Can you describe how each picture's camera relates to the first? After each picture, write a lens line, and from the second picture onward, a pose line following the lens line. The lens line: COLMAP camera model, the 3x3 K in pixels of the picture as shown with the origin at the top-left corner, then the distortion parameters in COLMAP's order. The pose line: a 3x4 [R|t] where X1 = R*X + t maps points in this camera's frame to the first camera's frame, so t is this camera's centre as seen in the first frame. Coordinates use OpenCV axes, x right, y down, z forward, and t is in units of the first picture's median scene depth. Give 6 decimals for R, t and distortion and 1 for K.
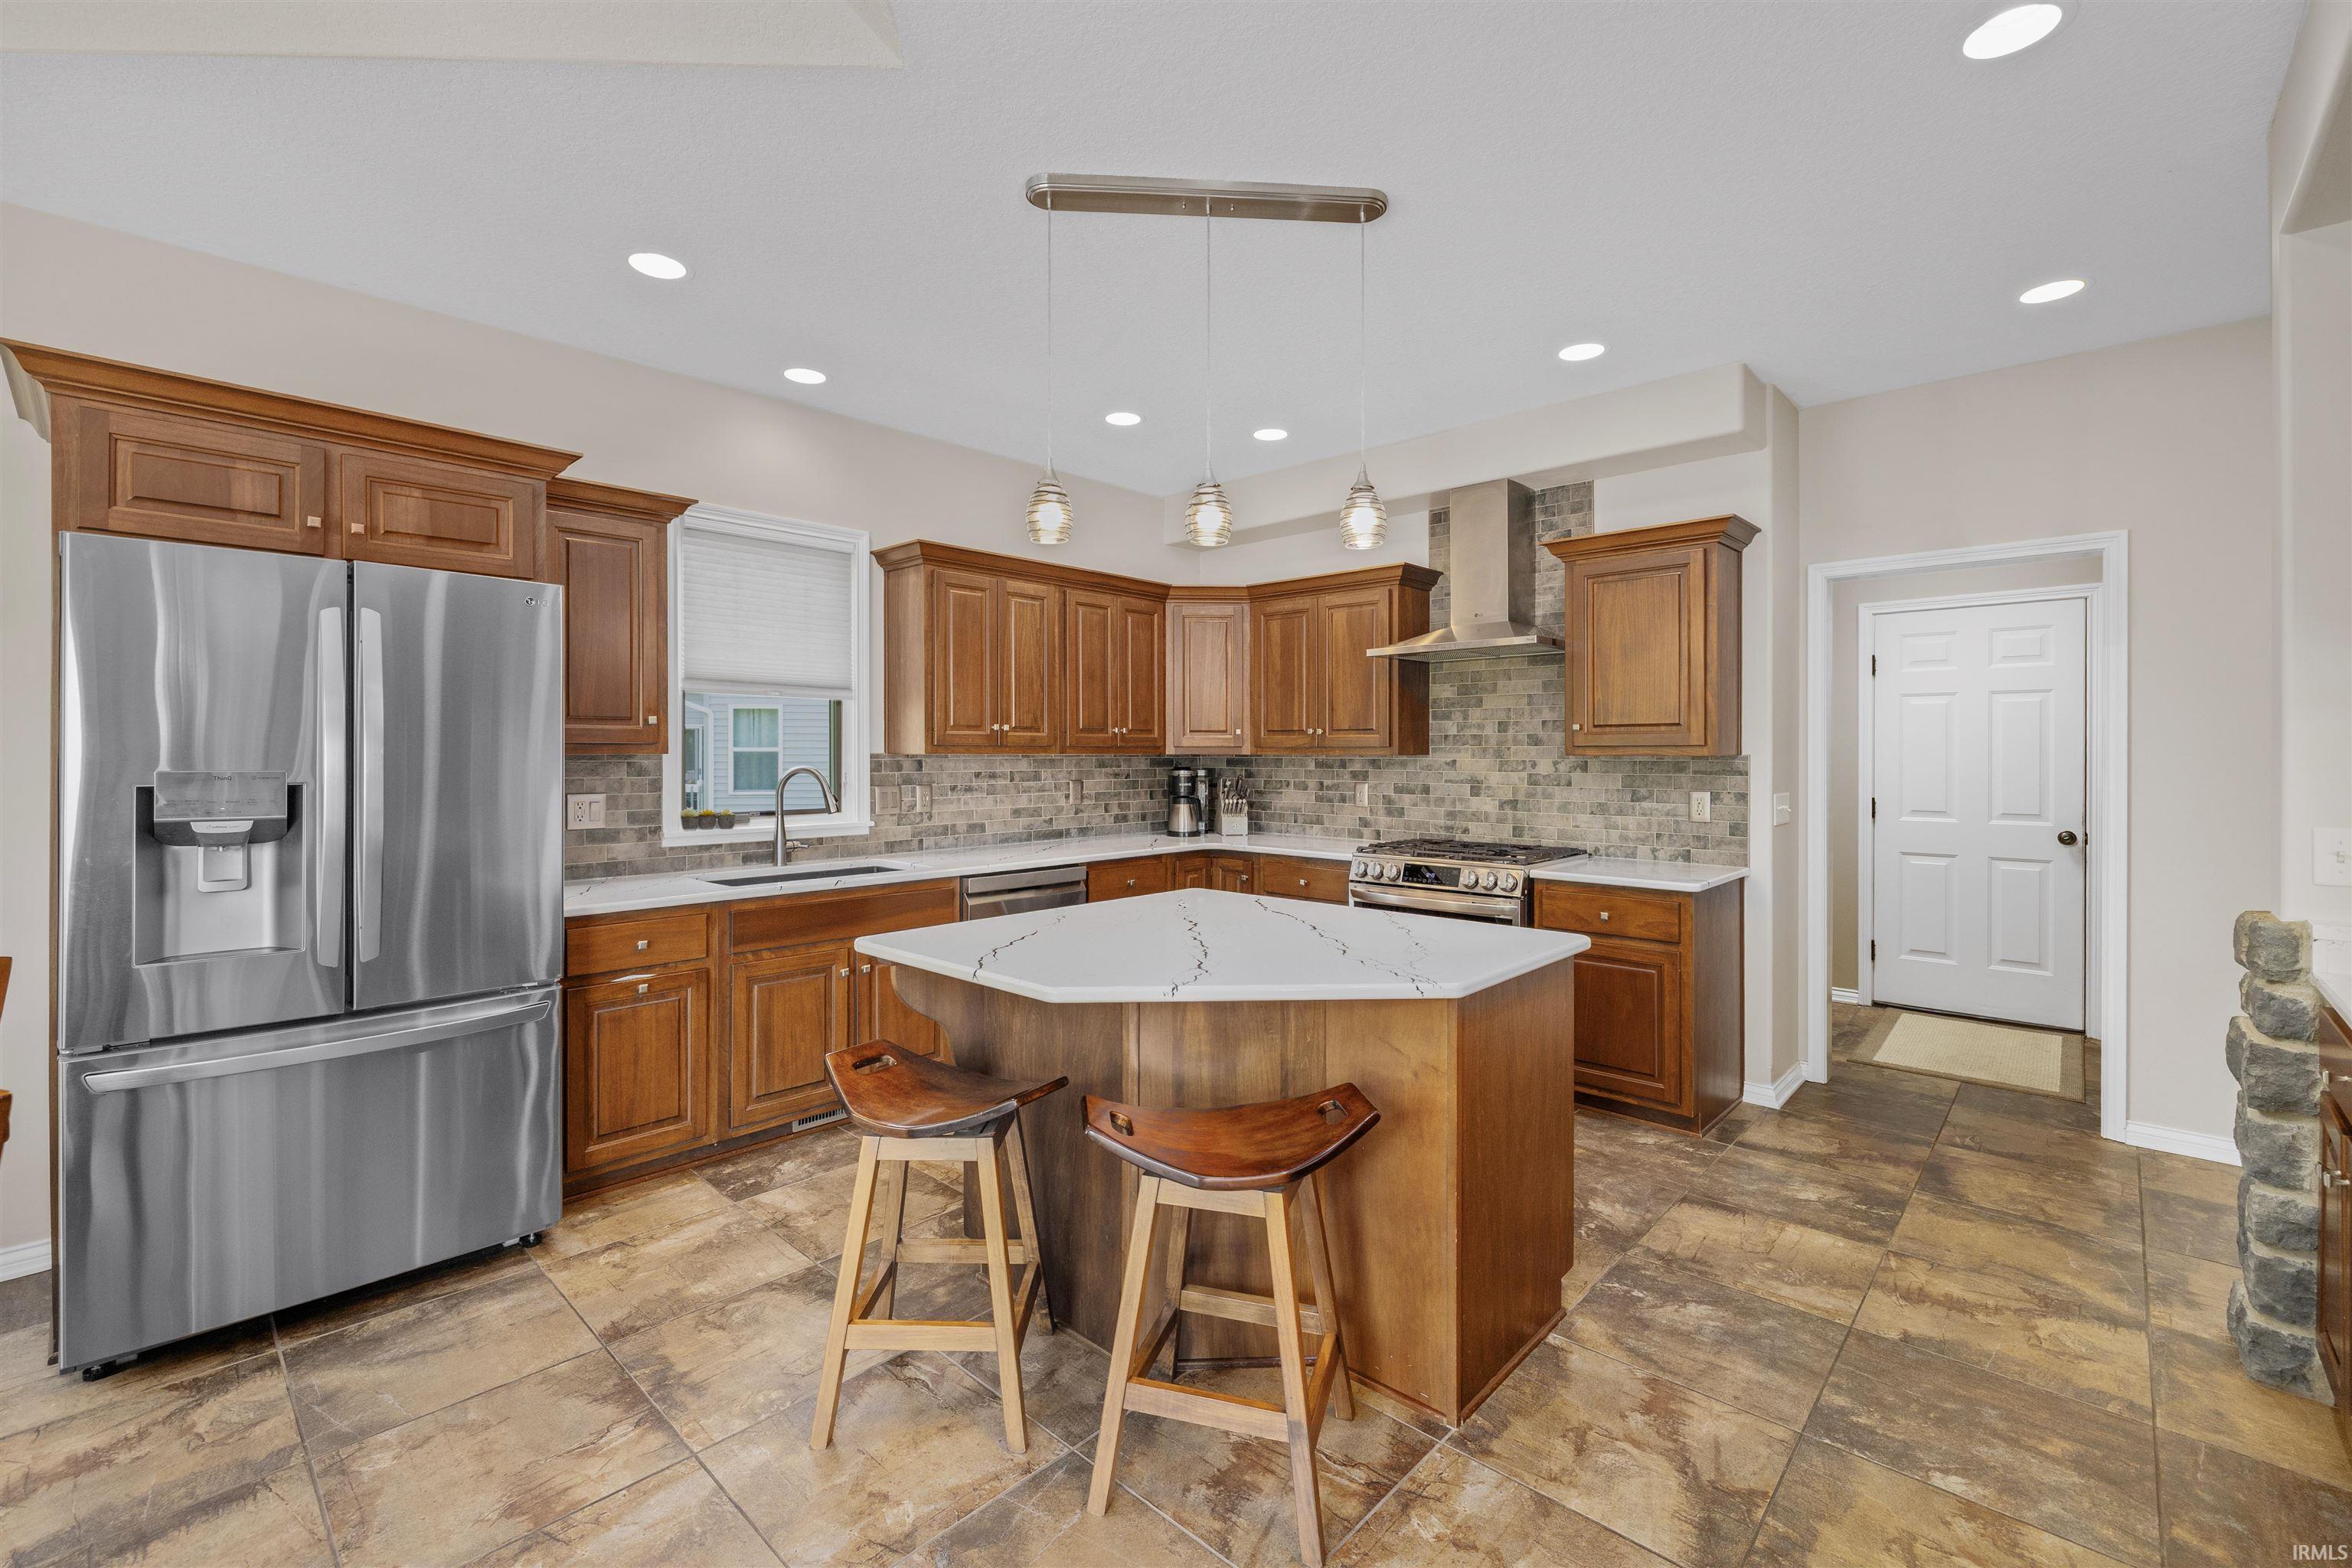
lens RADIAL K [[1001.5, 0, 1180.2], [0, 1001.5, 752.5], [0, 0, 1]] dist [0.000131, 0.000093]
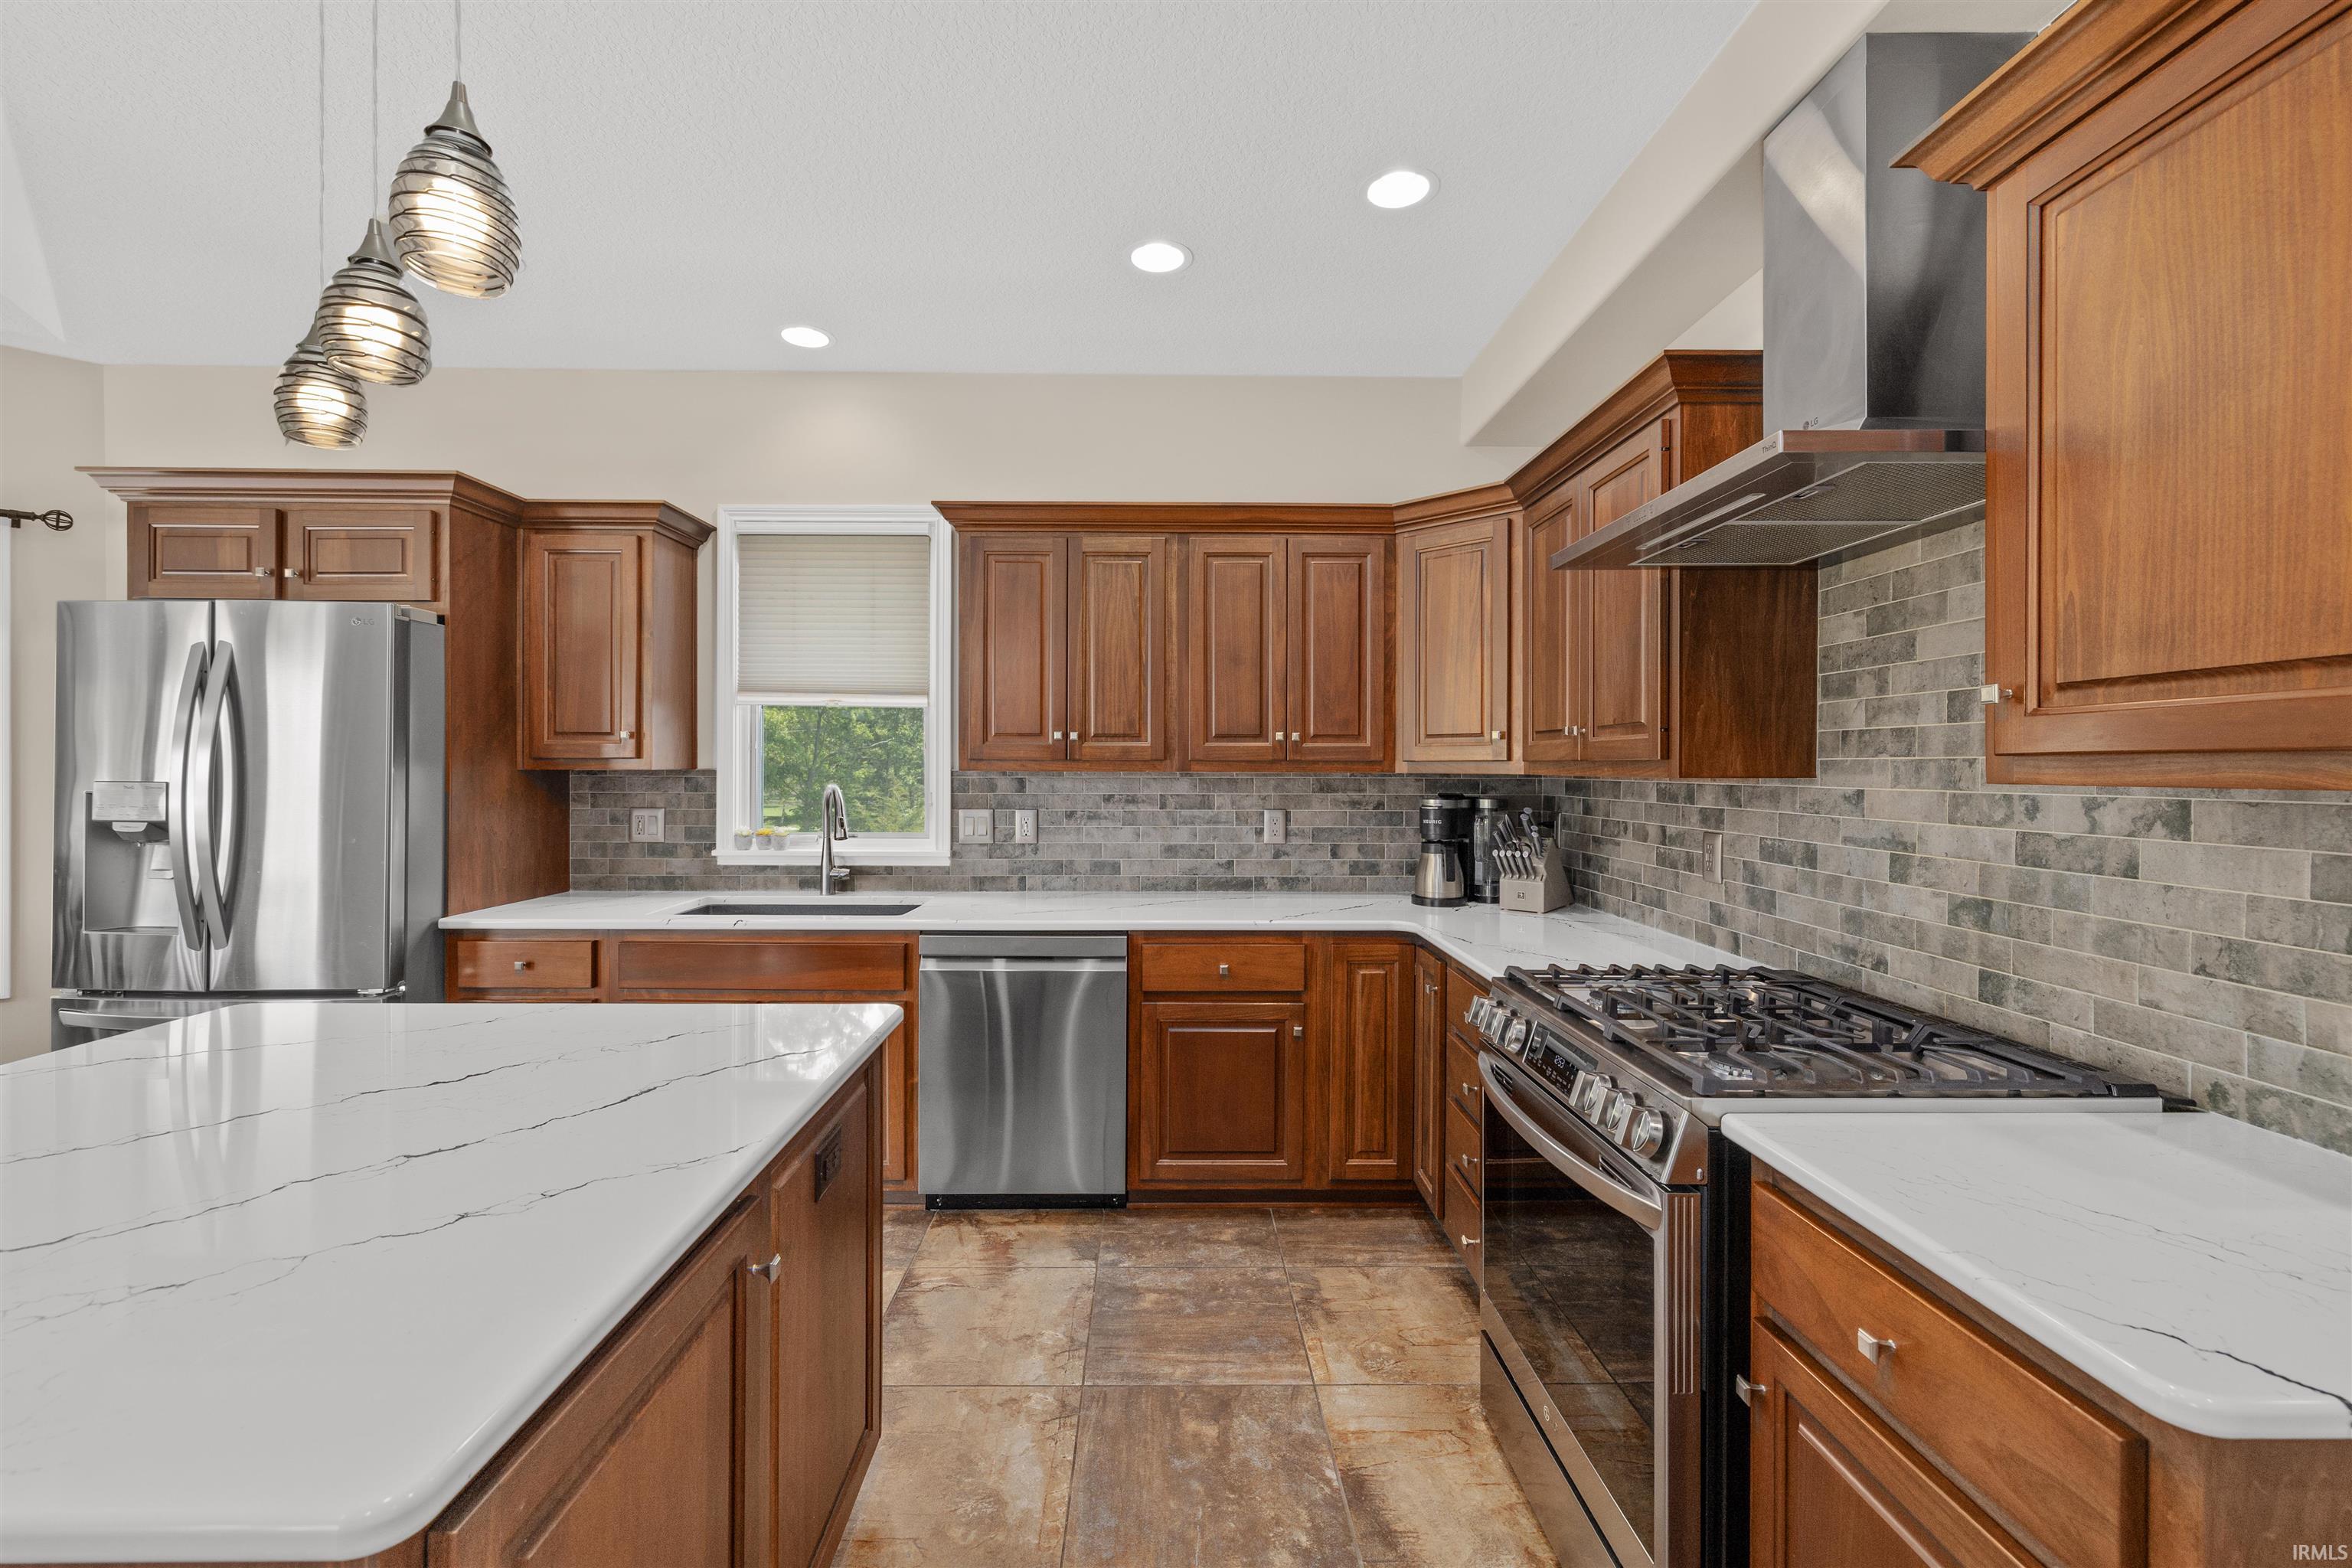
lens RADIAL K [[987.1, 0, 1171.9], [0, 987.1, 768.6], [0, 0, 1]] dist [-0.000271, 0.000220]
pose [[0.690758, 0.002541, -0.723082, 0.384356], [-0.003420, 0.999994, 0.000247, -0.000828], [0.723078, 0.002302, 0.690763, 0.520931]]
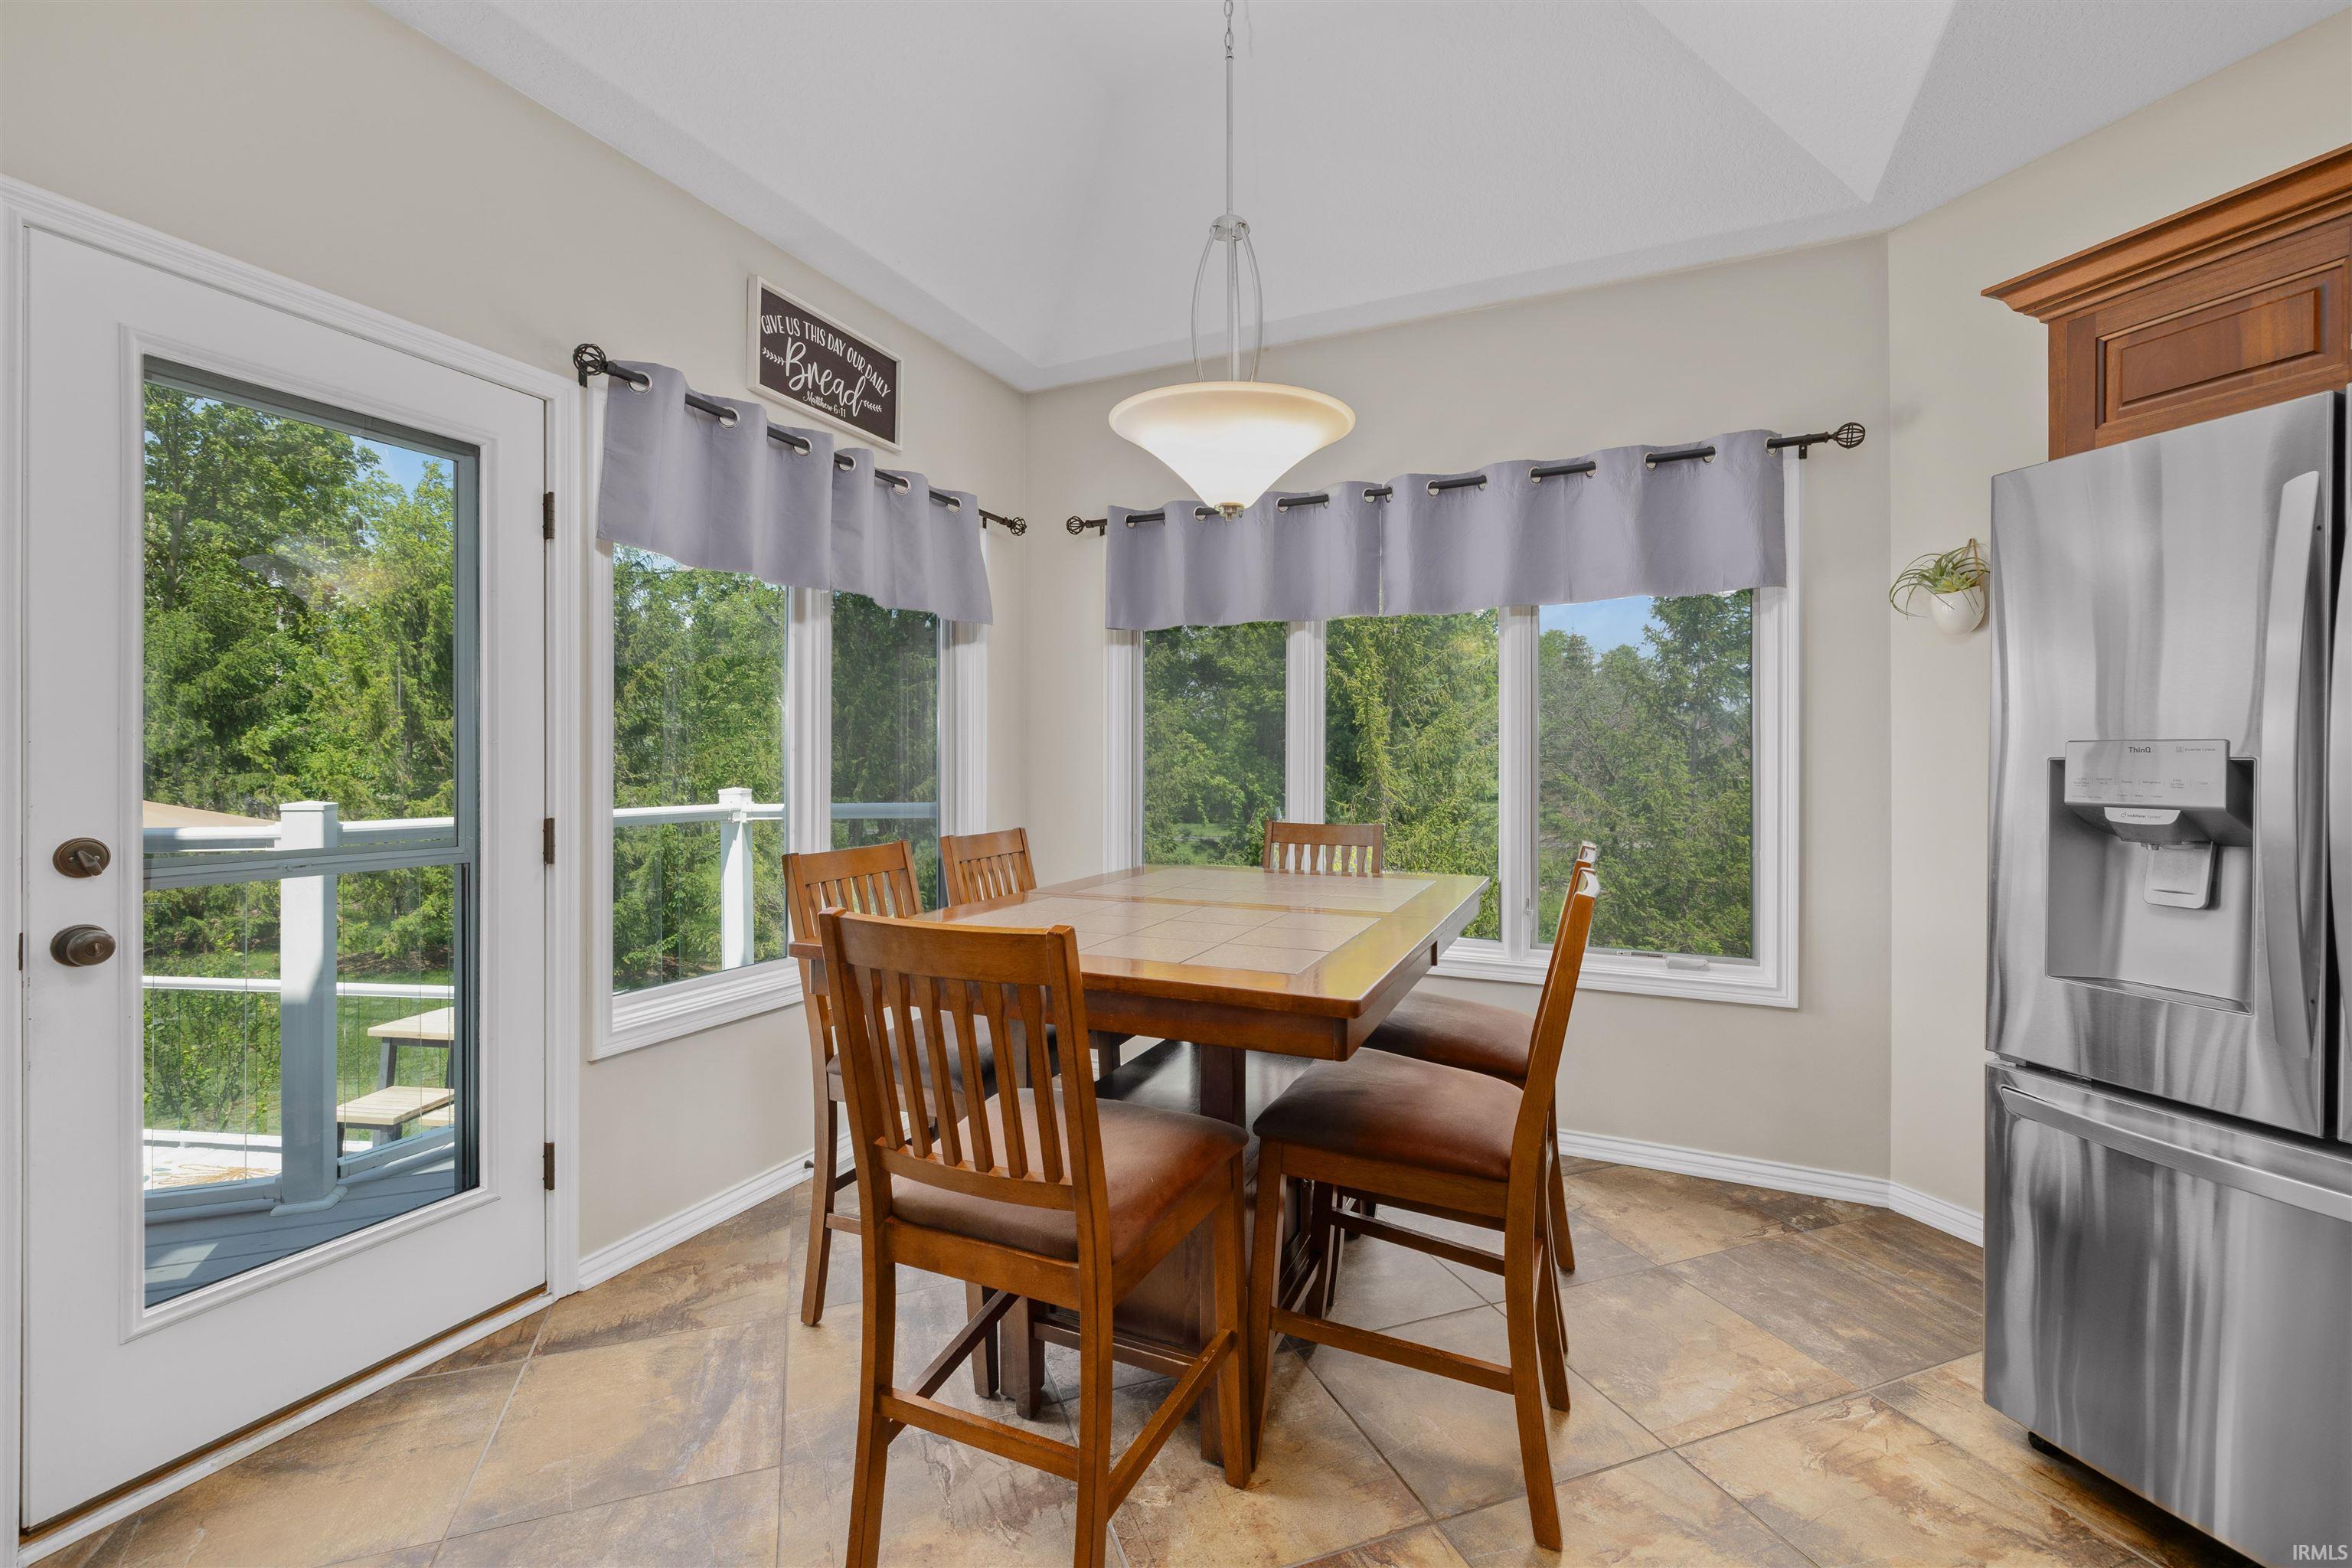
lens RADIAL K [[987.1, 0, 1171.9], [0, 987.1, 768.6], [0, 0, 1]] dist [-0.000271, 0.000220]
pose [[-0.445226, 0.003858, -0.895410, 0.003362], [-0.001894, 0.999984, 0.005251, 0.017822], [0.895416, 0.004034, -0.445212, 0.328374]]
